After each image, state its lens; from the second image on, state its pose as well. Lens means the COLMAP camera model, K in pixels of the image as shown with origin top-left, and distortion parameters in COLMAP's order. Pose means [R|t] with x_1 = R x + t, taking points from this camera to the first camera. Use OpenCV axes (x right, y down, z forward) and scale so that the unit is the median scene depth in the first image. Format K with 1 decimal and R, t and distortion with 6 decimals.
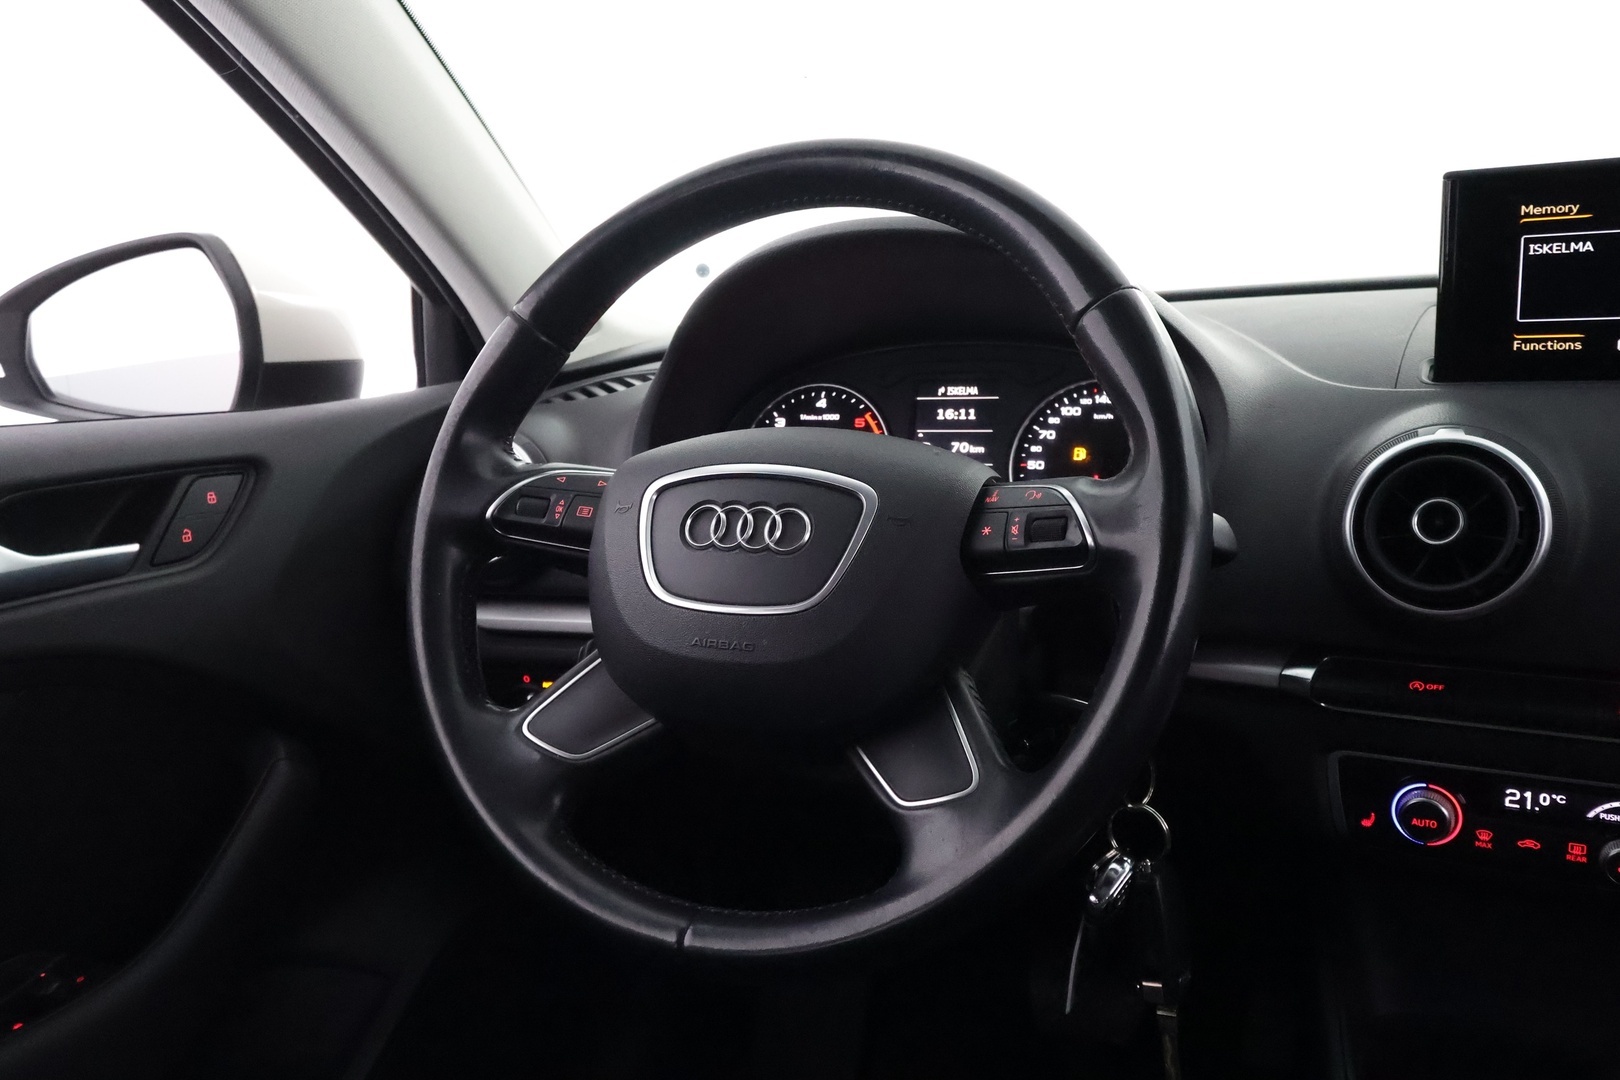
lens RADIAL K [[1271.8, 0, 816.1], [0, 1271.8, 544.8], [0, 0, 1]] dist [-0.005809, 0.001071]
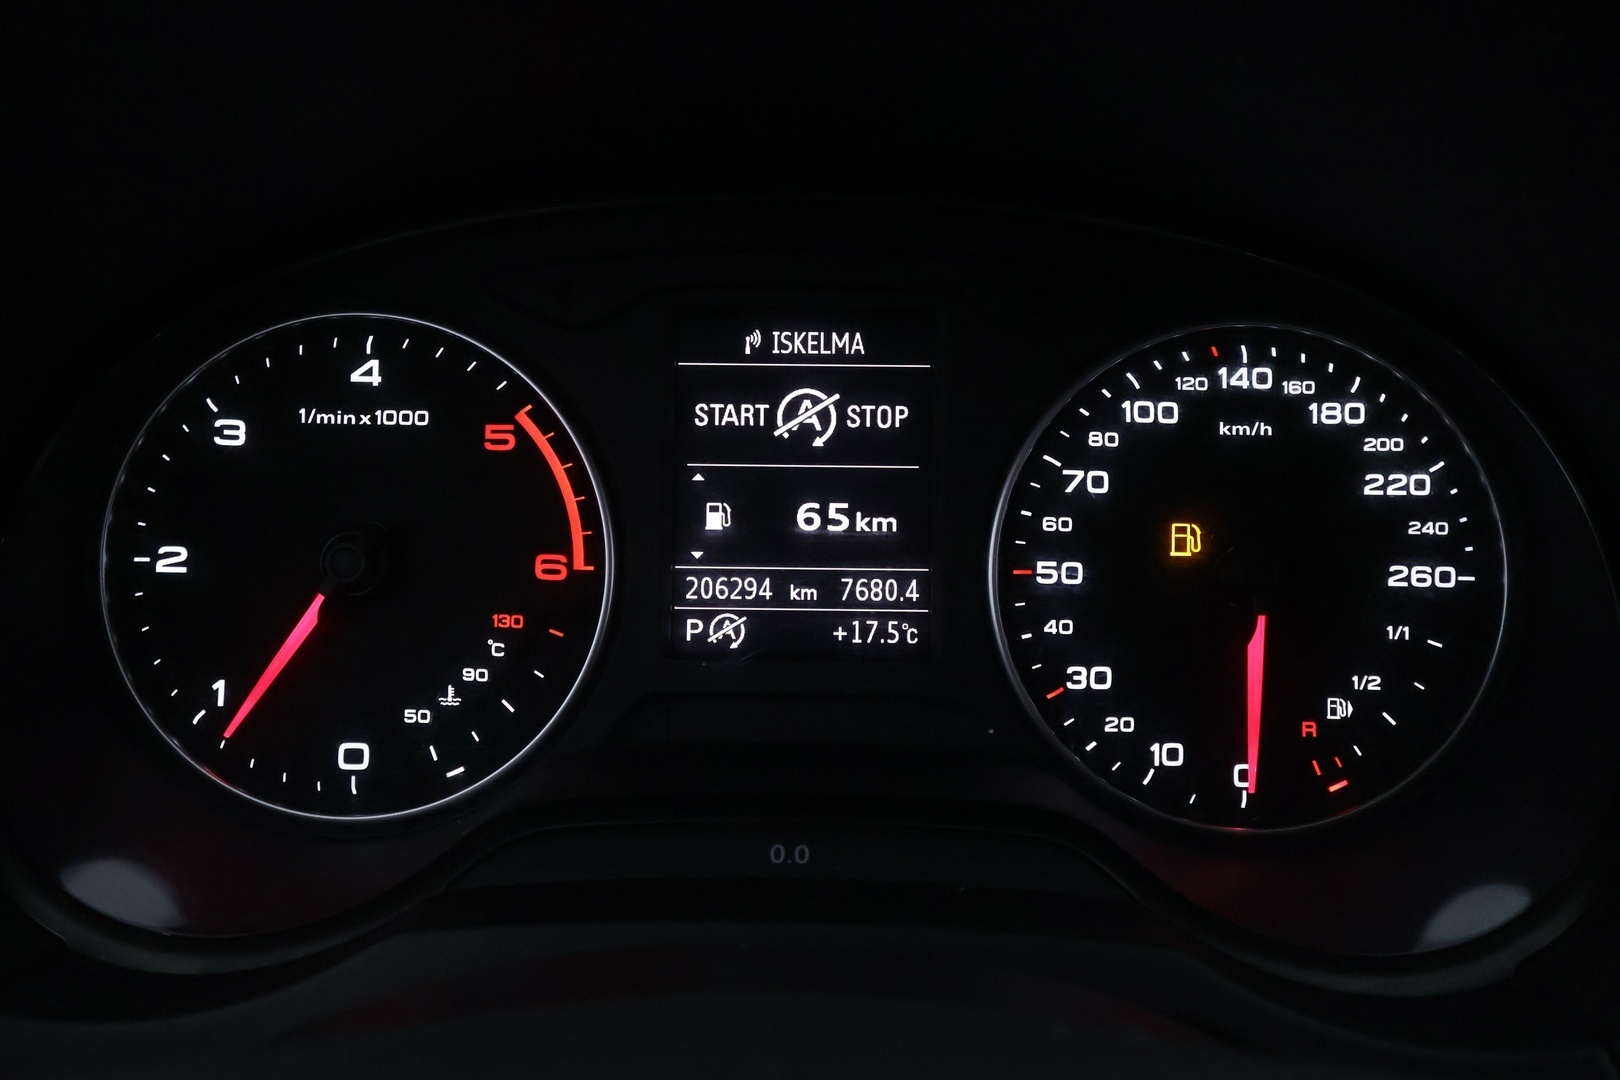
lens RADIAL K [[1271.8, 0, 813.4], [0, 1271.8, 531.5], [0, 0, 1]] dist [-0.005809, 0.001071]
pose [[0.921946, -0.078204, 0.379341, -0.022921], [0.025352, 0.989488, 0.142374, -0.157901], [-0.386488, -0.121644, 0.914237, 0.906044]]
